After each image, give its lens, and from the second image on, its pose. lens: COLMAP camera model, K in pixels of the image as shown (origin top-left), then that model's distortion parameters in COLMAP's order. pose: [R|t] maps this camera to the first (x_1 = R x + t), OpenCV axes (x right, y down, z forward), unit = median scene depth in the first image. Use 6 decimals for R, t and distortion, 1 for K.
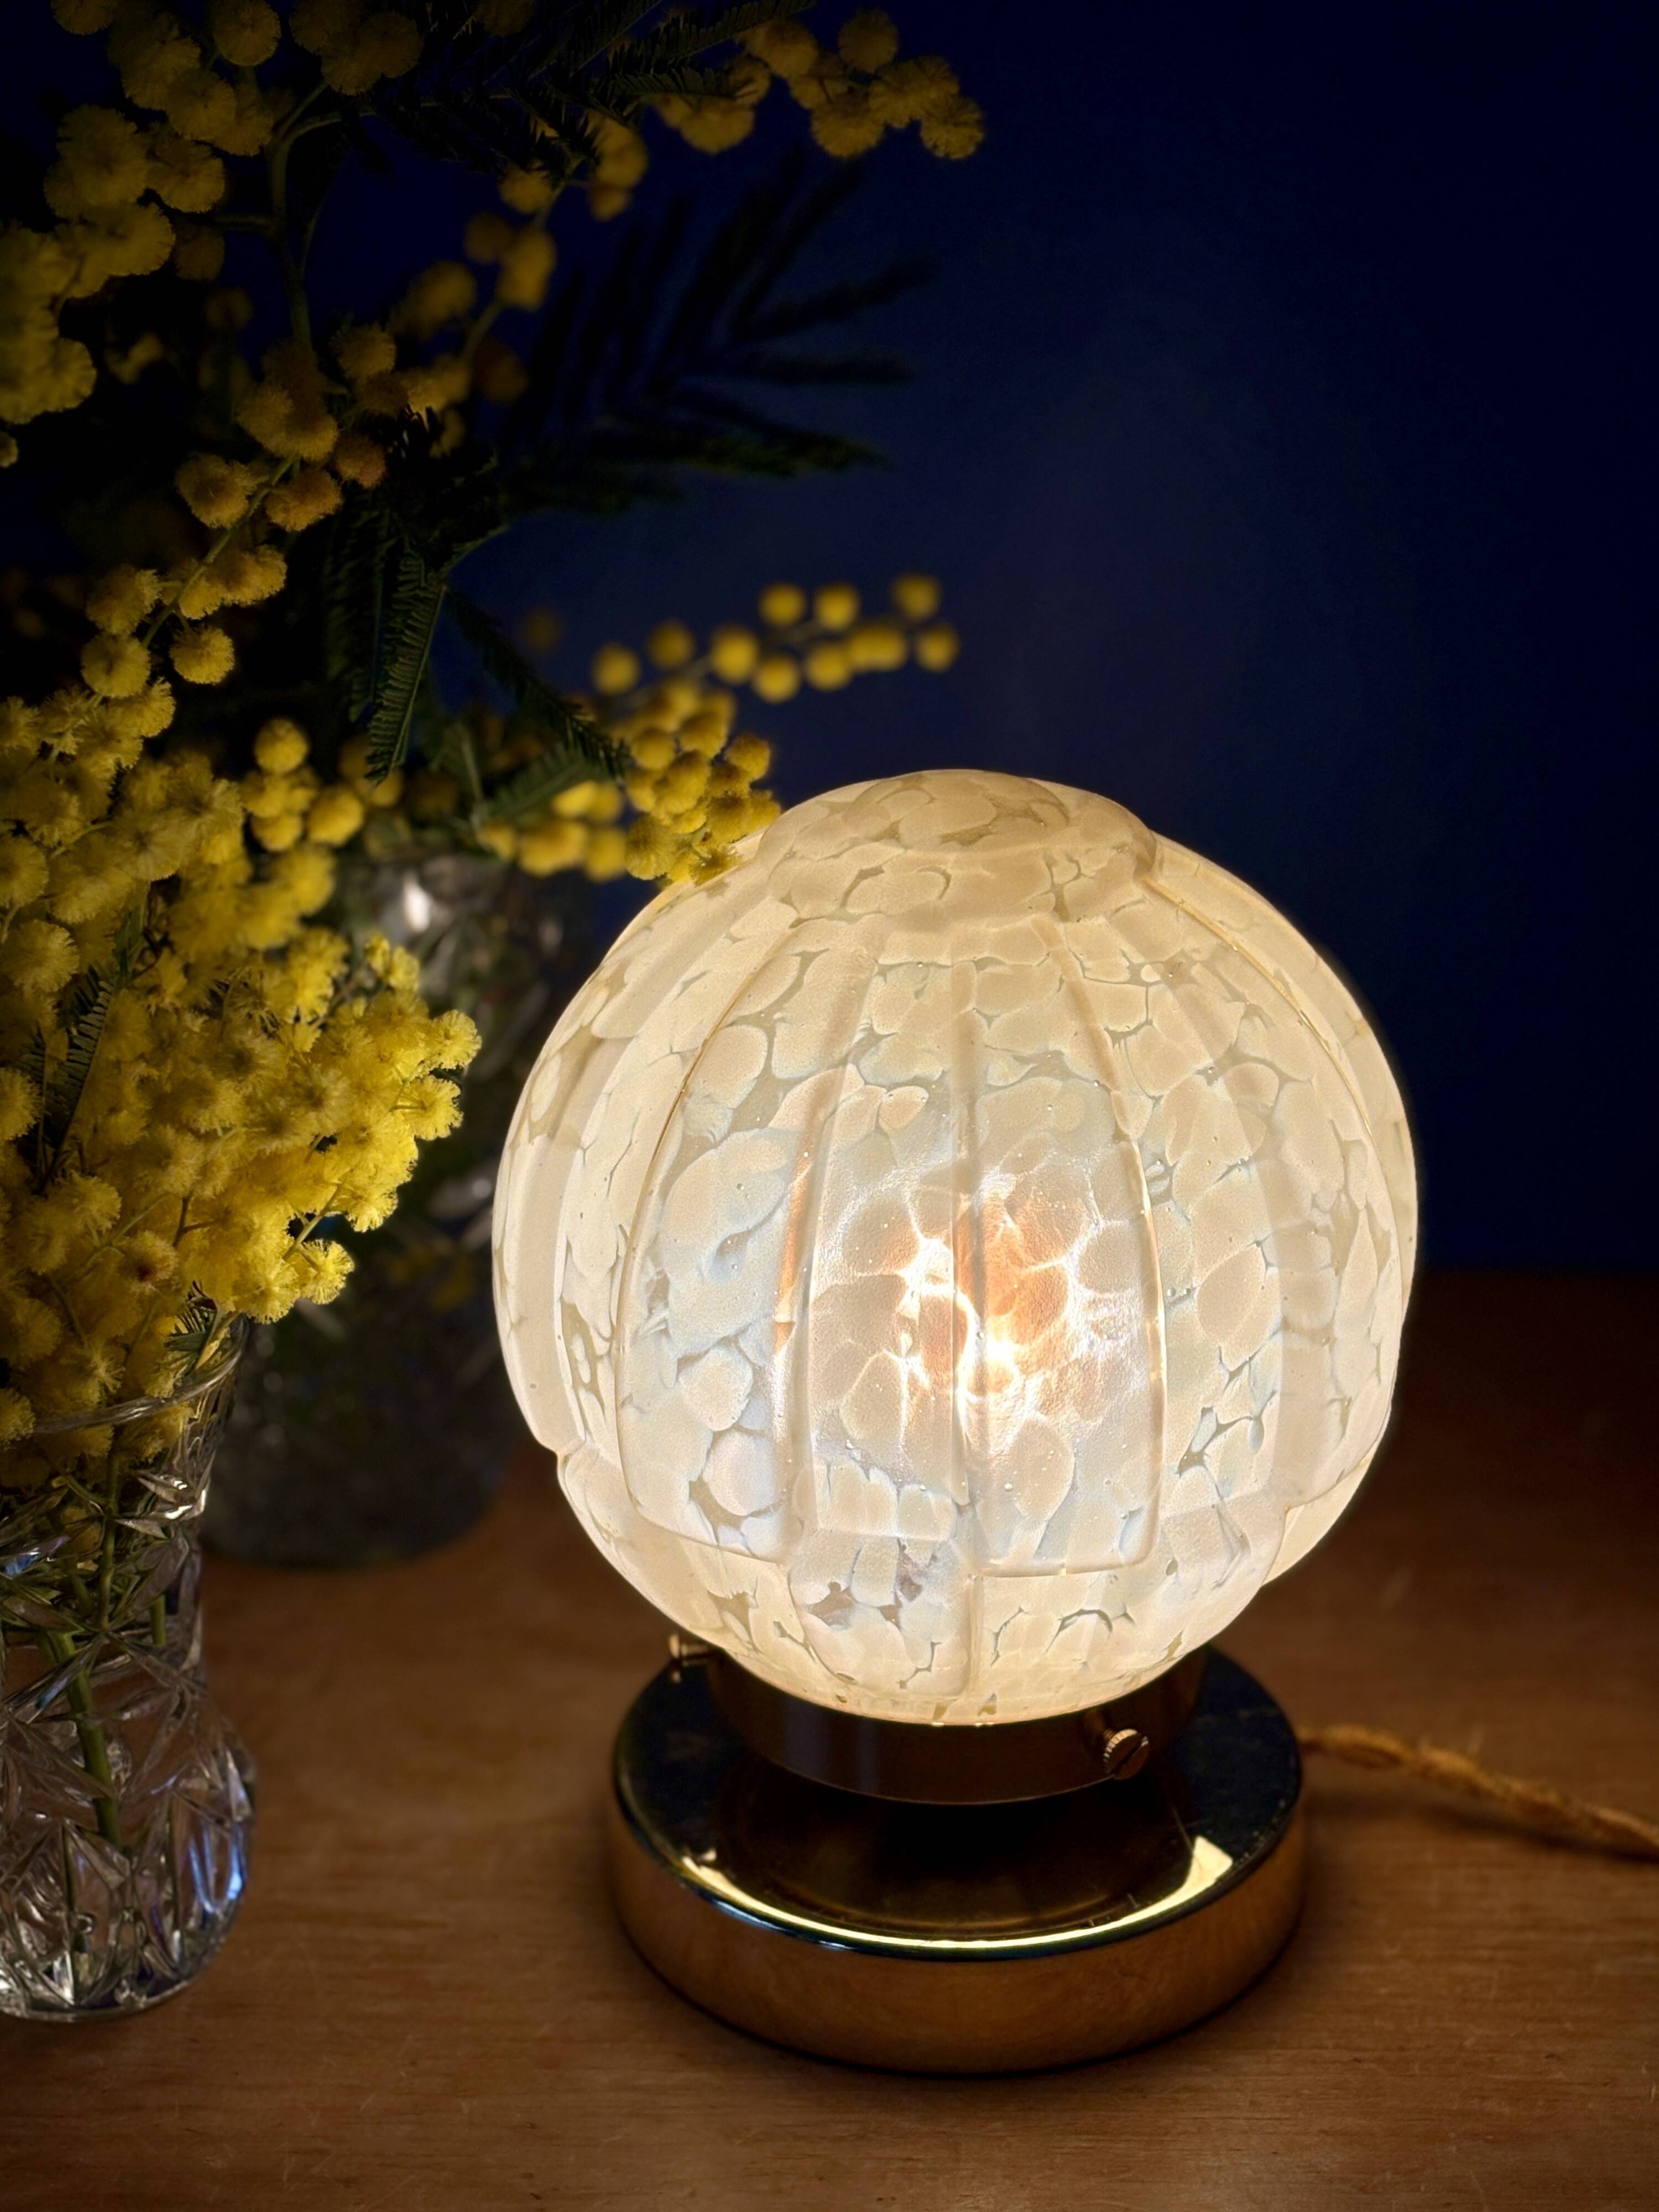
lens RADIAL K [[4602.8, 0, 842.6], [0, 4602.8, 1231.1], [0, 0, 1]] dist [0.217436, 0.000000]
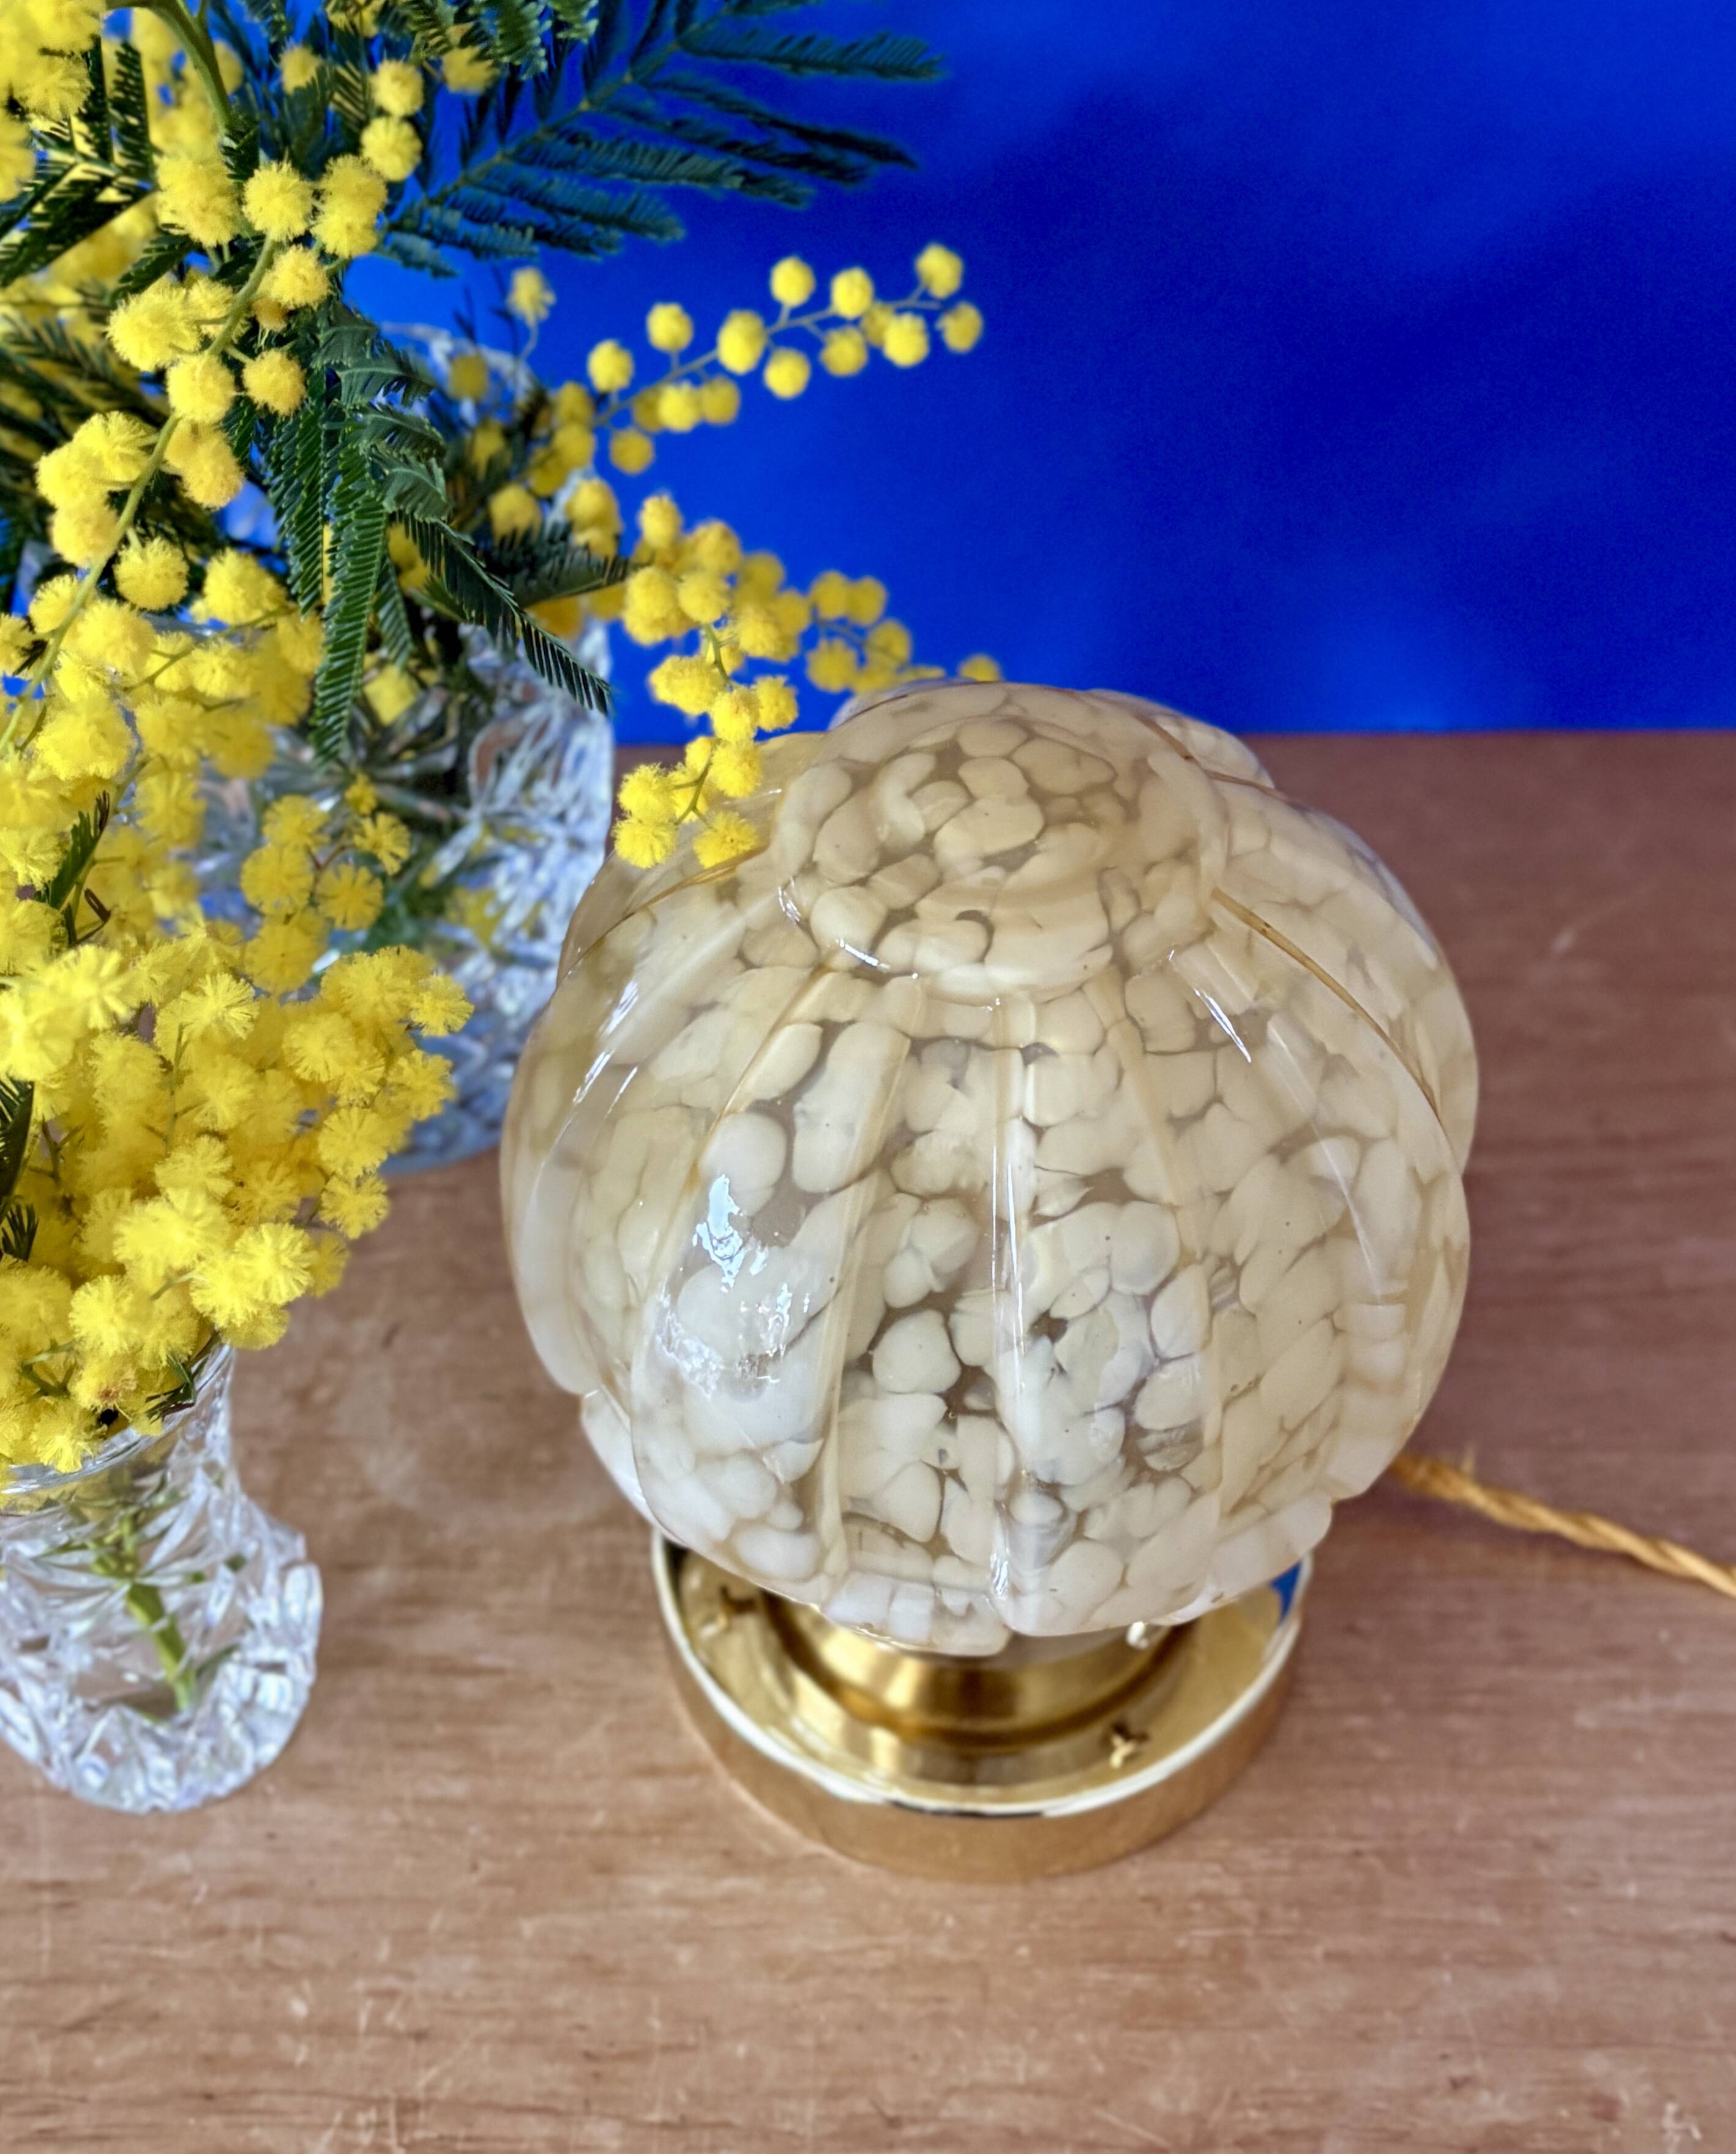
lens RADIAL K [[2921.9, 0, 857.7], [0, 2921.9, 1093.5], [0, 0, 1]] dist [-0.015636, 0.000000]
pose [[0.999907, -0.013612, 0.000480, -0.002612], [0.012303, 0.917767, 0.396928, -0.265735], [-0.005843, -0.396885, 0.917850, 0.478924]]
